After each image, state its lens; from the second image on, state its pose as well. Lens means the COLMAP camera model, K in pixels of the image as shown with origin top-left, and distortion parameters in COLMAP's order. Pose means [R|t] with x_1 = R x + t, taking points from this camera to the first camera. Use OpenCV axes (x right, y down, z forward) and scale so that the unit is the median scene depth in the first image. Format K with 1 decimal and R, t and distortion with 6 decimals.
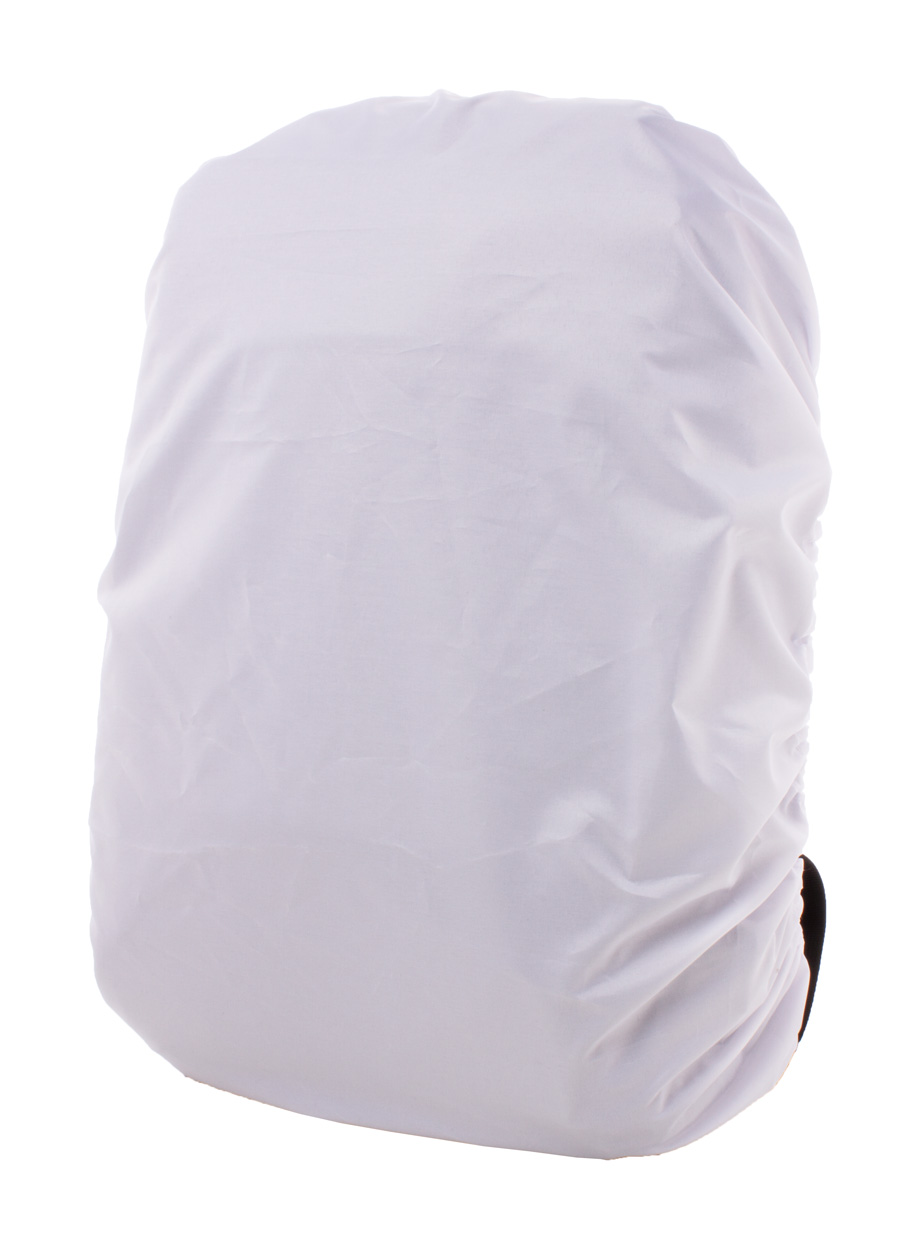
lens RADIAL K [[1683.8, 0, 461.1], [0, 1683.8, 620.5], [0, 0, 1]] dist [-0.043343, 0.000000]
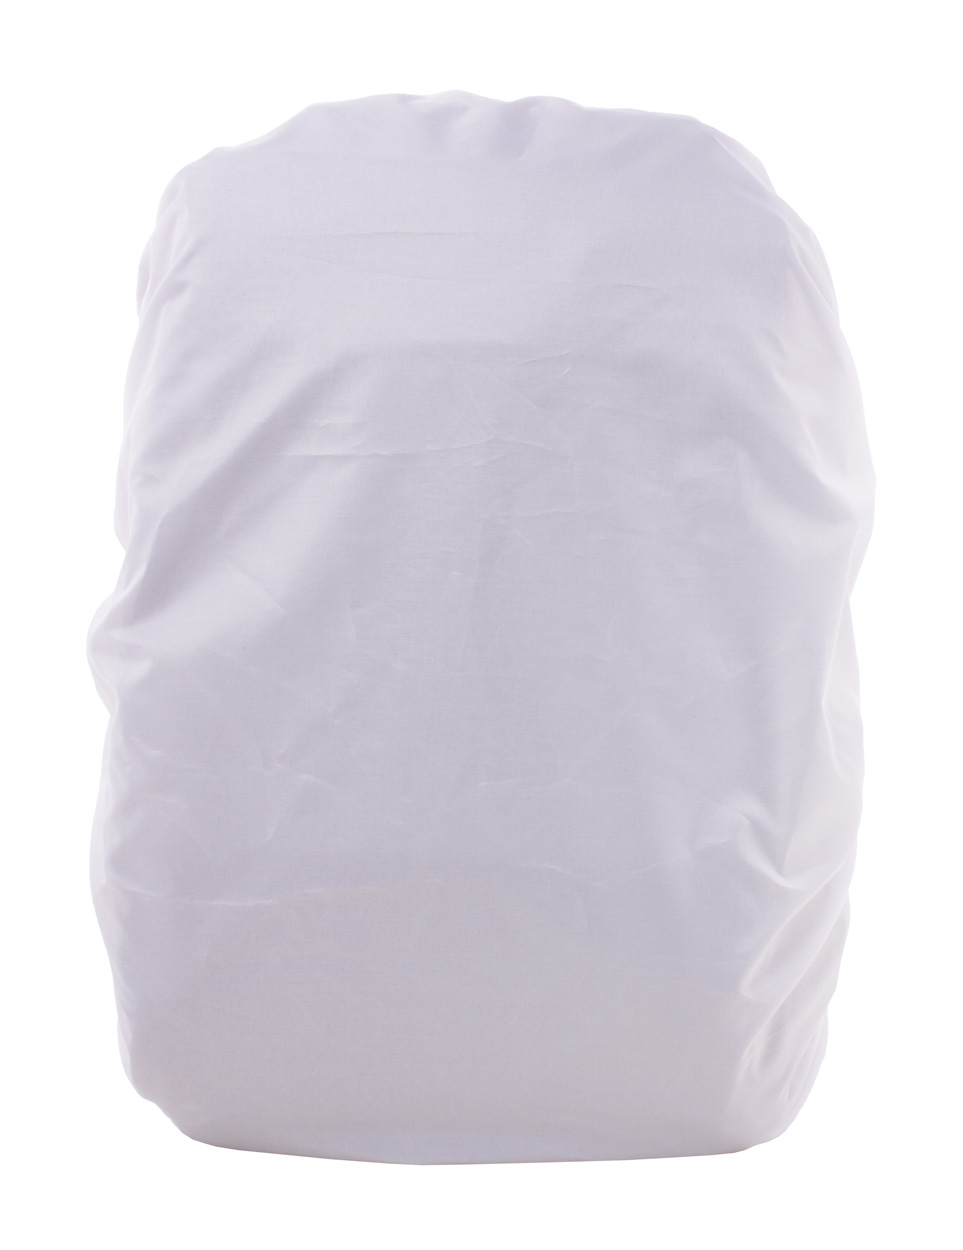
lens RADIAL K [[1727.8, 0, 481.6], [0, 1727.8, 629.5], [0, 0, 1]] dist [-0.018713, 0.000000]
pose [[0.921551, -0.050807, 0.384920, -0.446471], [0.052372, 0.998607, 0.006424, -0.012144], [-0.384710, 0.014239, 0.922928, 0.087292]]
